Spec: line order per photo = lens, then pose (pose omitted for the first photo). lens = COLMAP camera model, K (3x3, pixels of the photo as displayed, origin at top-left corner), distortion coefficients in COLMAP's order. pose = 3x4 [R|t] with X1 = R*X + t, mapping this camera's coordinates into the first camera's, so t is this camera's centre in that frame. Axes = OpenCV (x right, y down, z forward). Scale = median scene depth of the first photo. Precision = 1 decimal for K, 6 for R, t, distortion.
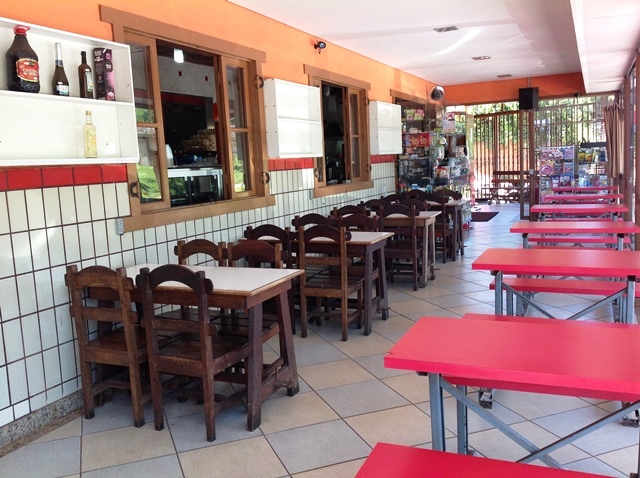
lens RADIAL K [[636.4, 0, 320.0], [0, 636.4, 239.0], [0, 0, 1]] dist [0.150271, -0.304038]
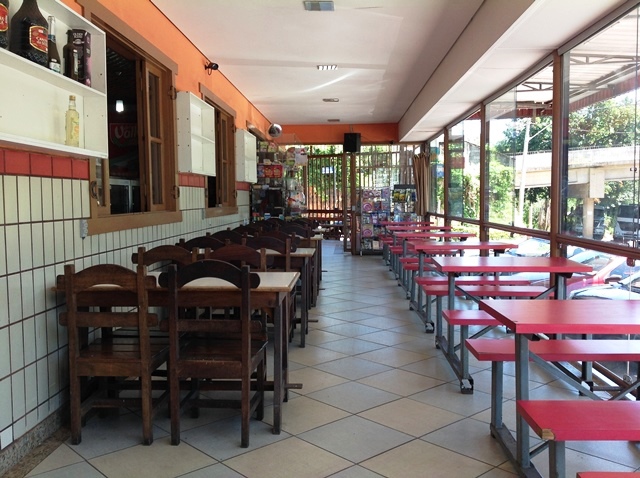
lens RADIAL K [[636.4, 0, 320.0], [0, 636.4, 239.0], [0, 0, 1]] dist [0.150271, -0.304038]
pose [[0.919280, 0.018830, 0.393154, -0.279739], [0.010571, 0.997314, -0.072482, 0.048761], [-0.393463, 0.070788, 0.916611, 0.041540]]
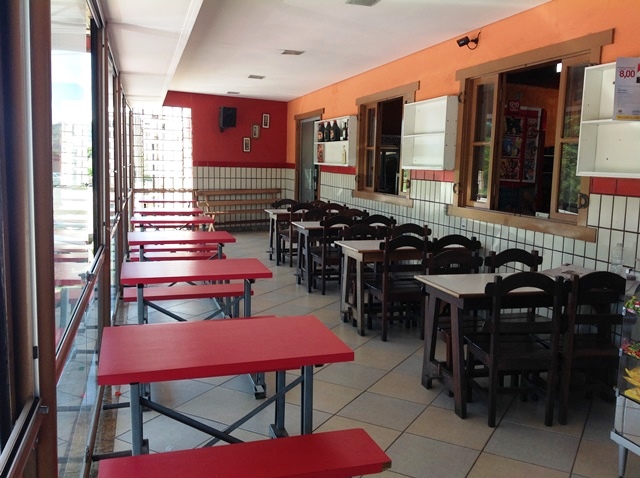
lens RADIAL K [[636.4, 0, 320.0], [0, 636.4, 239.0], [0, 0, 1]] dist [0.150271, -0.304038]
pose [[-0.756800, 0.084335, -0.648183, 0.687007], [-0.096702, 0.966284, 0.238629, -0.216780], [0.646454, 0.243275, -0.723128, 1.442032]]
